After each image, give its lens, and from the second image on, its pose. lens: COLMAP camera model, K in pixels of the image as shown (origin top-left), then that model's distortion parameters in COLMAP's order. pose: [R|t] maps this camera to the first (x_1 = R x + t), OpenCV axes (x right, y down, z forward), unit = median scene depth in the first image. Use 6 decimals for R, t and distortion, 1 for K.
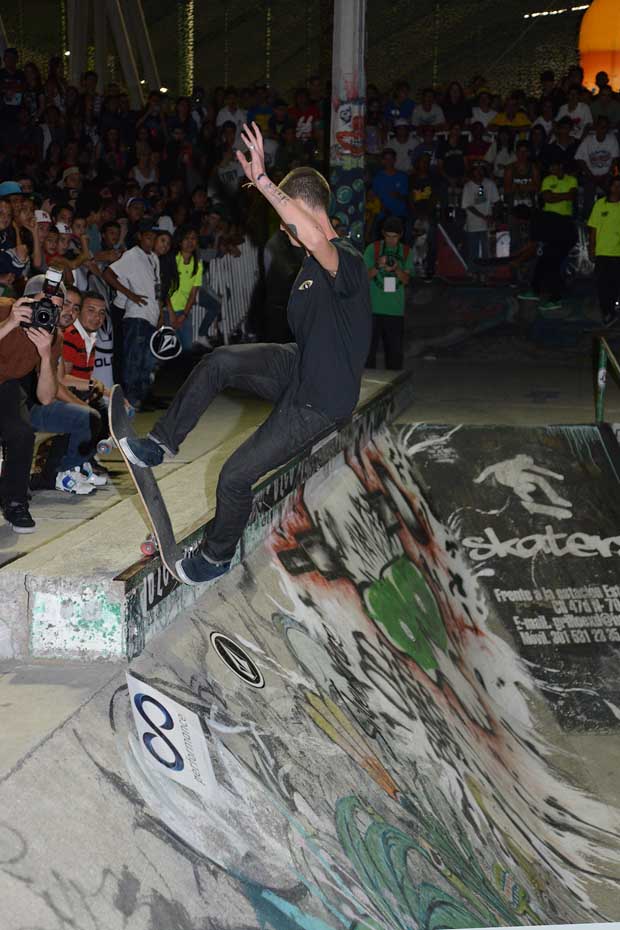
lens RADIAL K [[1584.7, 0, 310.0], [0, 1584.7, 465.0], [0, 0, 1]] dist [0.386606, 0.156842]
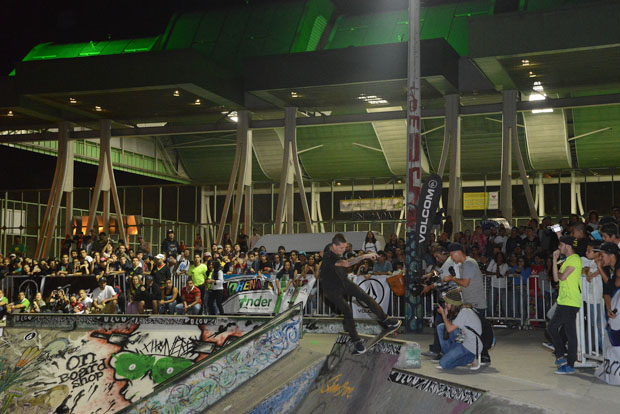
lens RADIAL K [[812.8, 0, 310.0], [0, 812.8, 207.0], [0, 0, 1]] dist [0.276929, -0.011955]
pose [[-0.229485, -0.112166, -0.966827, 1.463031], [-0.154809, 0.984899, -0.077517, -0.138276], [0.960922, 0.131884, -0.243384, 1.427830]]
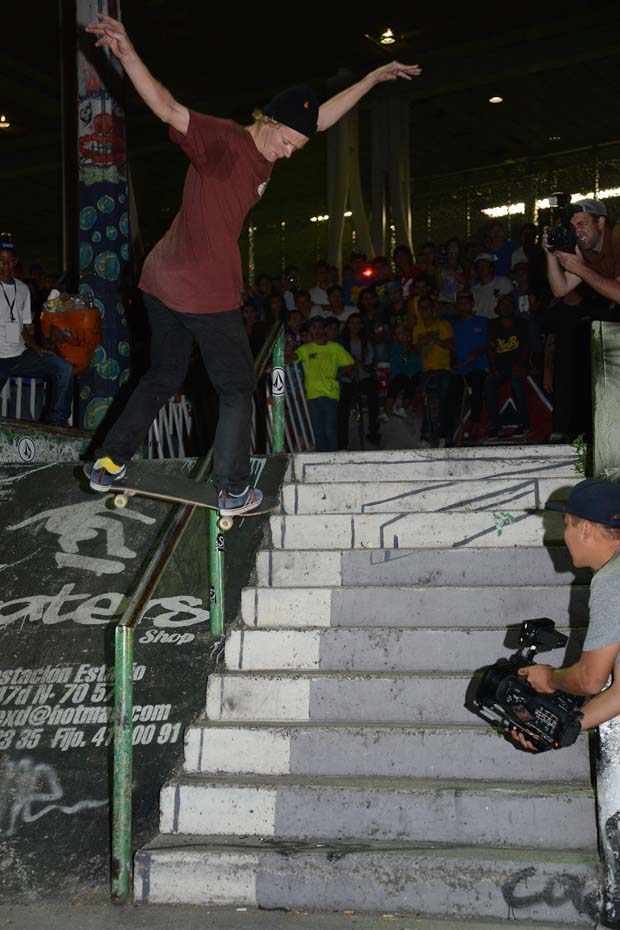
lens RADIAL K [[1584.7, 0, 310.0], [0, 1584.7, 465.0], [0, 0, 1]] dist [0.386606, 0.156842]
pose [[0.929354, -0.063221, -0.363736, 0.468671], [-0.027905, 0.970382, -0.239960, 0.140778], [0.368133, 0.233157, 0.900064, 0.509644]]
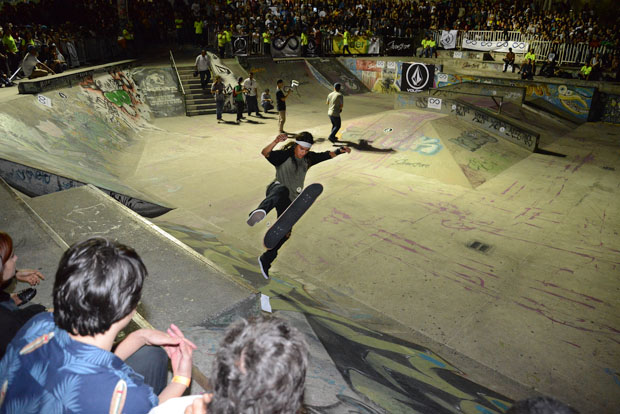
lens RADIAL K [[415.6, 0, 310.0], [0, 415.6, 207.0], [0, 0, 1]] dist [-0.085570, 0.004656]
pose [[0.969567, -0.109292, 0.219077, 0.313515], [0.048732, 0.963076, 0.264781, 0.098899], [-0.239926, -0.246047, 0.939093, -0.577364]]
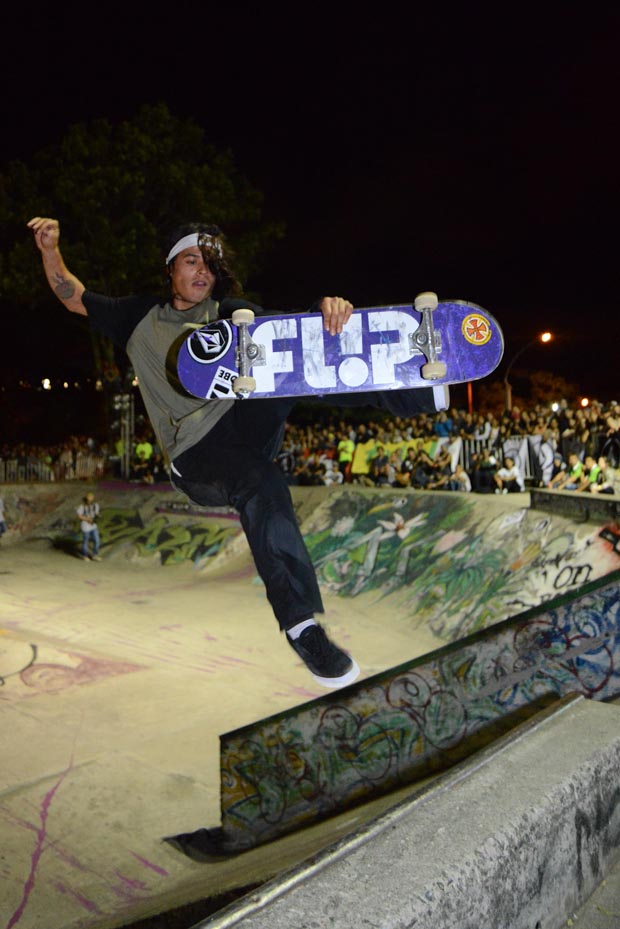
lens RADIAL K [[780.7, 0, 242.9], [0, 780.7, 352.1], [0, 0, 1]] dist [-0.098542, 0.021146]
pose [[-0.969946, -0.040396, -0.239942, 0.594888], [-0.045750, 0.998812, 0.016784, -0.156090], [0.238979, 0.027257, -0.970642, 1.401392]]
